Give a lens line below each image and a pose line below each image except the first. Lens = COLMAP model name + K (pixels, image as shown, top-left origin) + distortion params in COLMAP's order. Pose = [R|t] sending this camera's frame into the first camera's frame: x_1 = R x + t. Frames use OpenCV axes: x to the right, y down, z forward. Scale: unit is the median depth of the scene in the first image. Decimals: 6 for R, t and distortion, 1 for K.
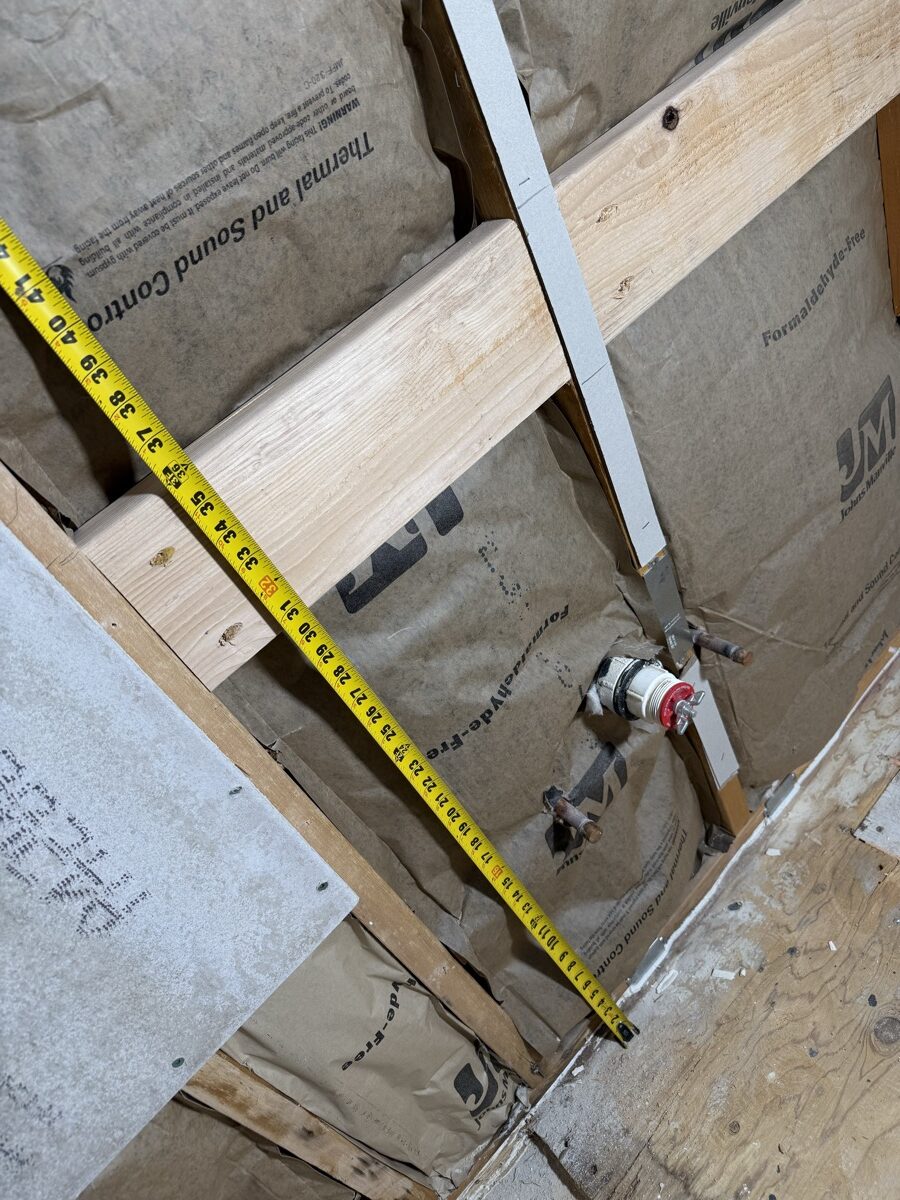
lens RADIAL K [[827.6, 0, 450.0], [0, 827.6, 600.0], [0, 0, 1]] dist [0.046756, -0.082478]
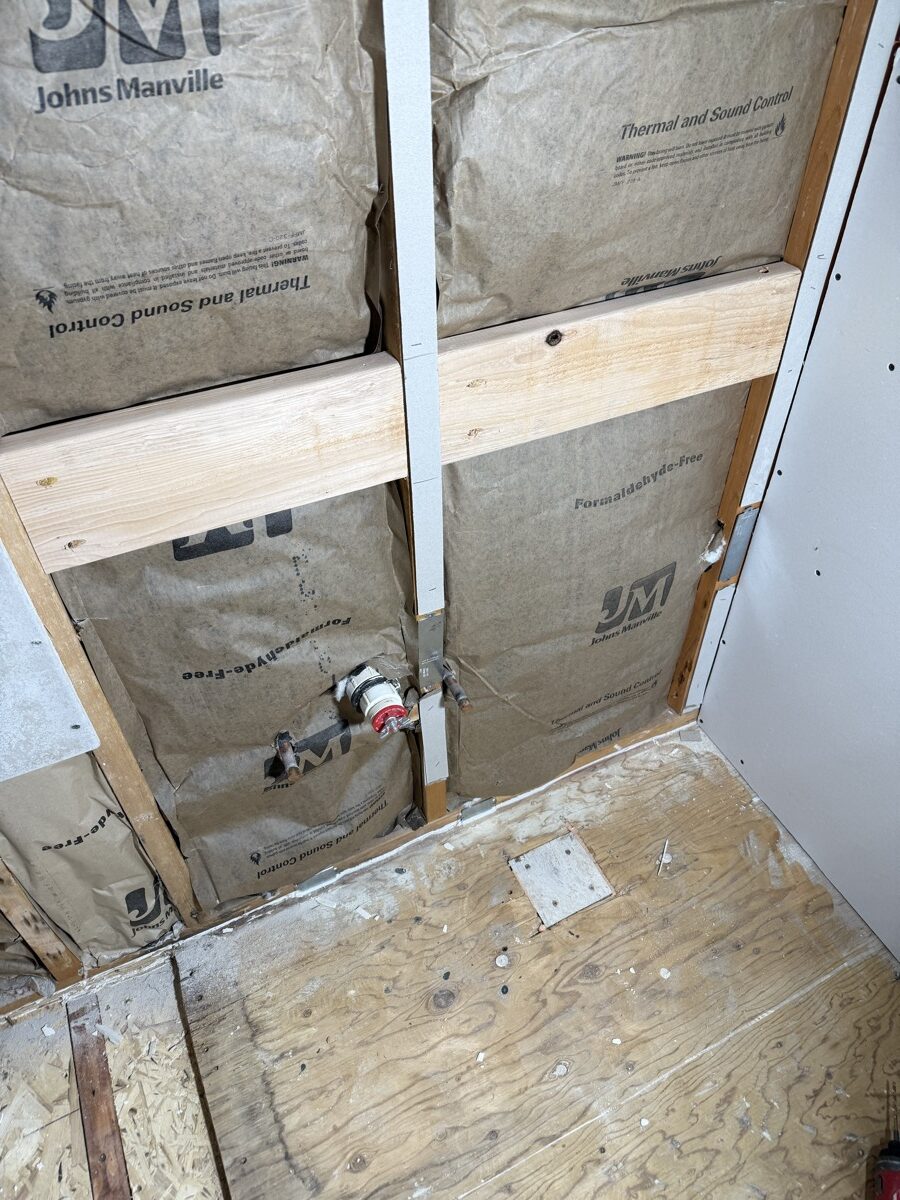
lens RADIAL K [[817.3, 0, 450.0], [0, 817.3, 600.0], [0, 0, 1]] dist [0.108297, -0.222946]
pose [[0.891510, 0.443707, 0.091288, 0.156184], [-0.450708, 0.889050, 0.080333, -0.201181], [-0.045515, -0.112762, 0.992579, -0.314332]]
